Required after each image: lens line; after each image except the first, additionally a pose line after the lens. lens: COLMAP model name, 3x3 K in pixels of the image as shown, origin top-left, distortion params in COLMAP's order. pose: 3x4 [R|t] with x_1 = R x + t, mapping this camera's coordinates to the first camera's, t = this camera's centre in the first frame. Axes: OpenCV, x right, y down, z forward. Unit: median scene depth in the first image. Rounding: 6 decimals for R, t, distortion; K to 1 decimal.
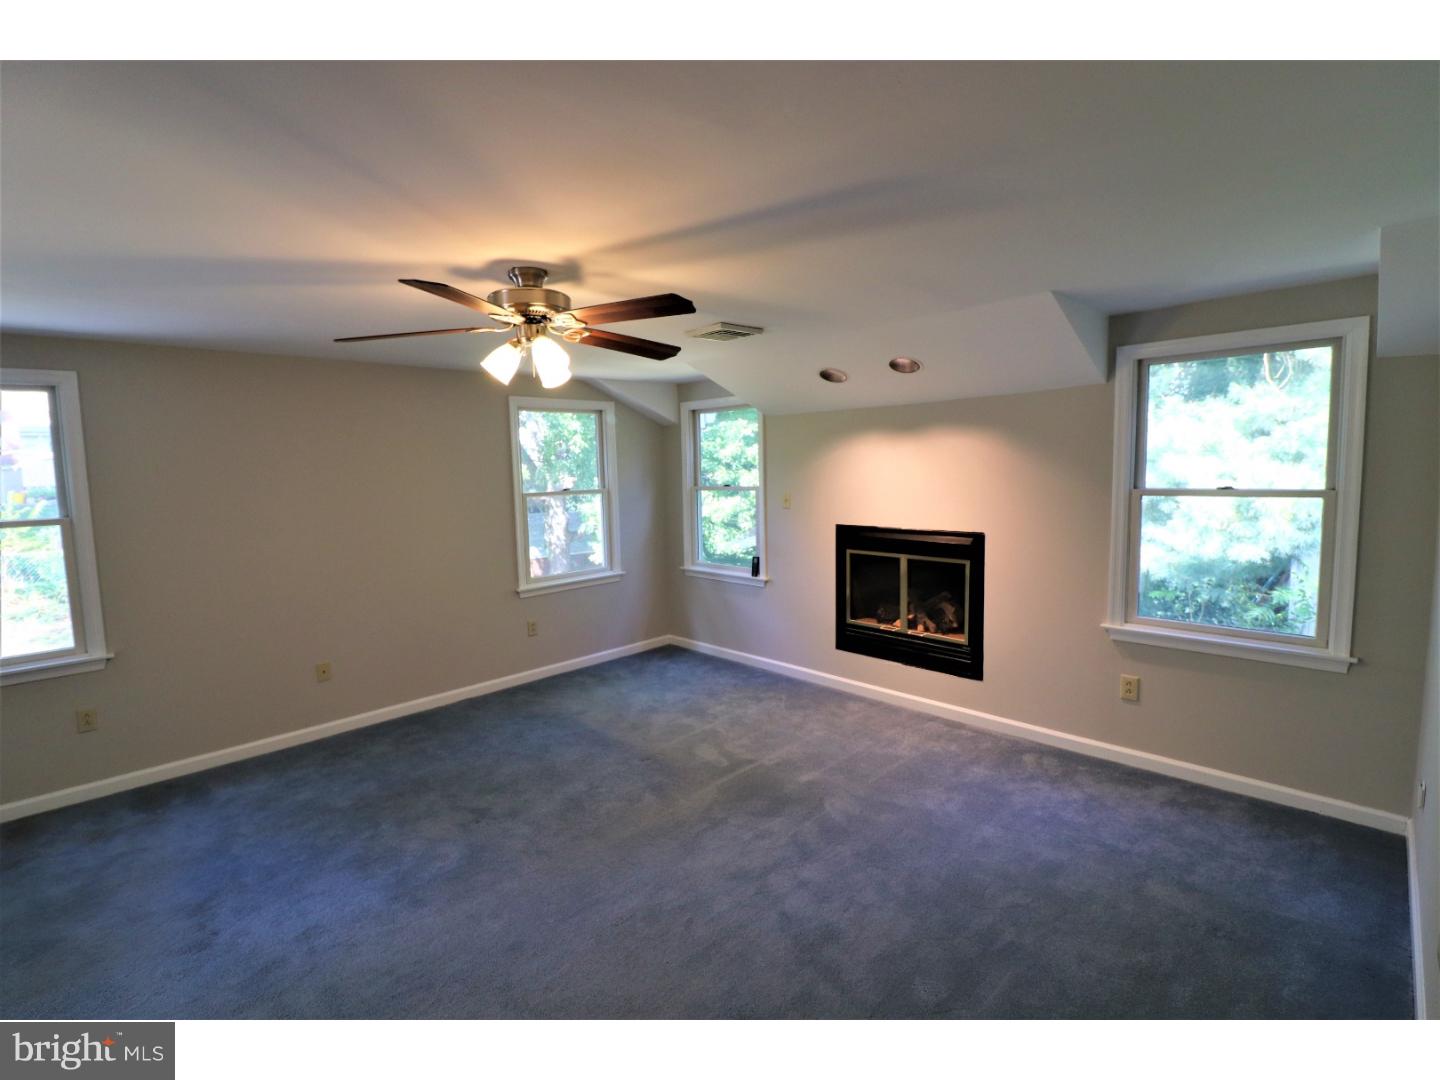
lens RADIAL K [[661.8, 0, 720.8], [0, 661.8, 527.0], [0, 0, 1]] dist [-0.000590, -0.000390]
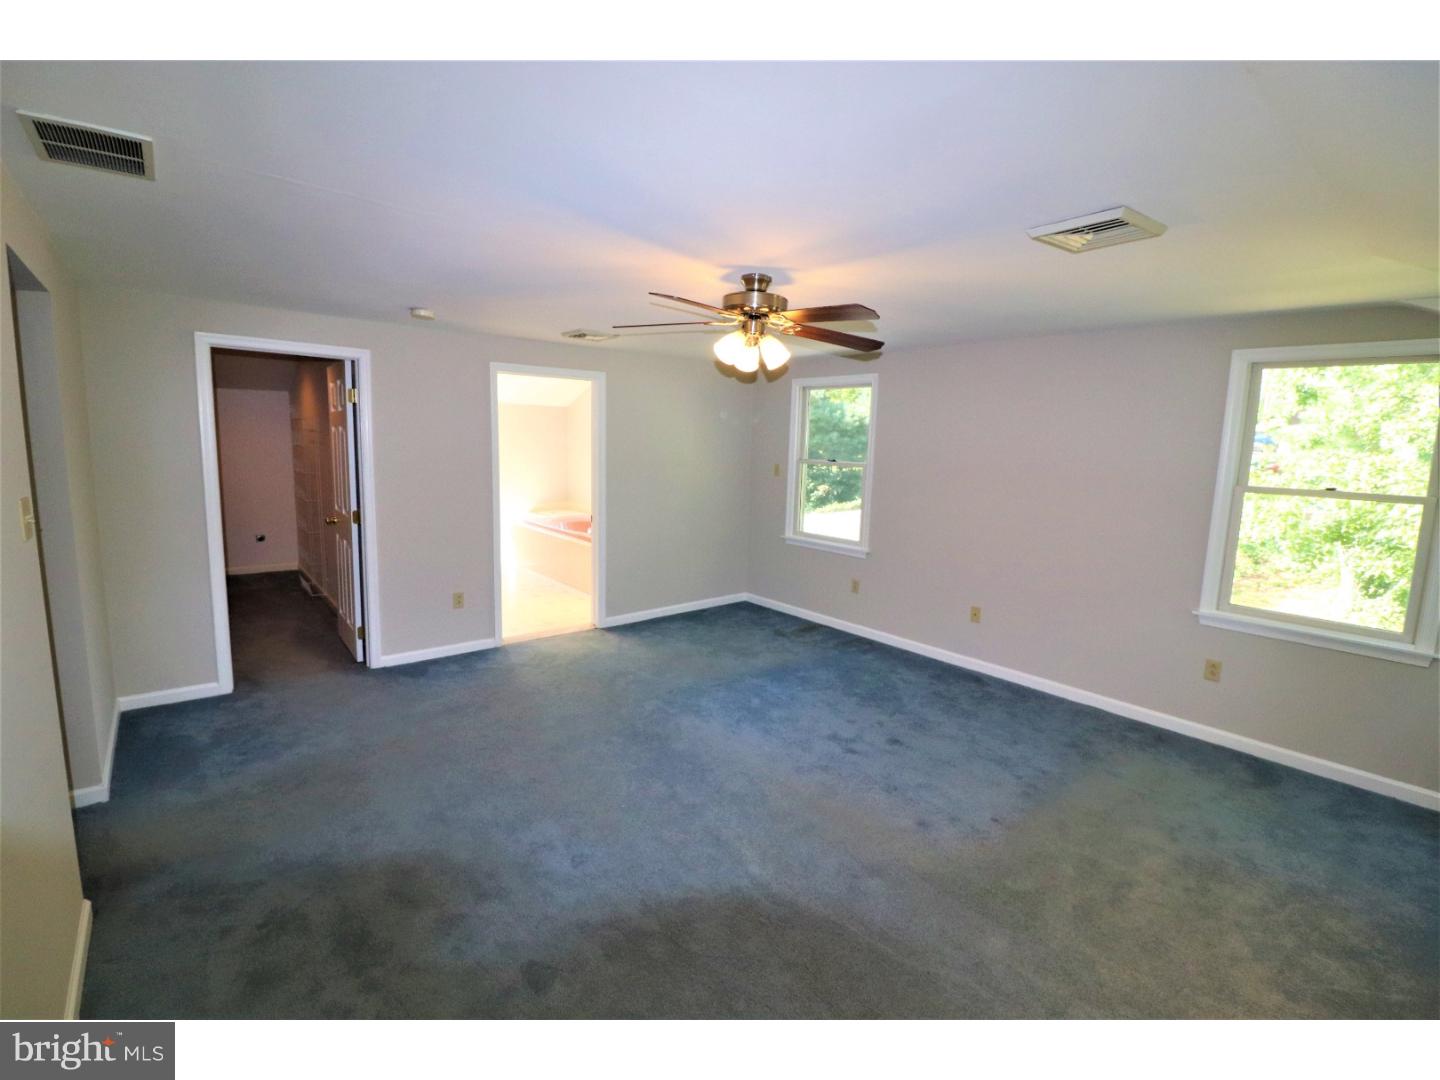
lens RADIAL K [[661.8, 0, 720.8], [0, 661.8, 527.0], [0, 0, 1]] dist [-0.000590, -0.000390]
pose [[-0.080893, 0.152130, -0.985045, 0.522177], [-0.123380, 0.979154, 0.161353, -0.060136], [0.989057, 0.134587, -0.060437, 0.566115]]
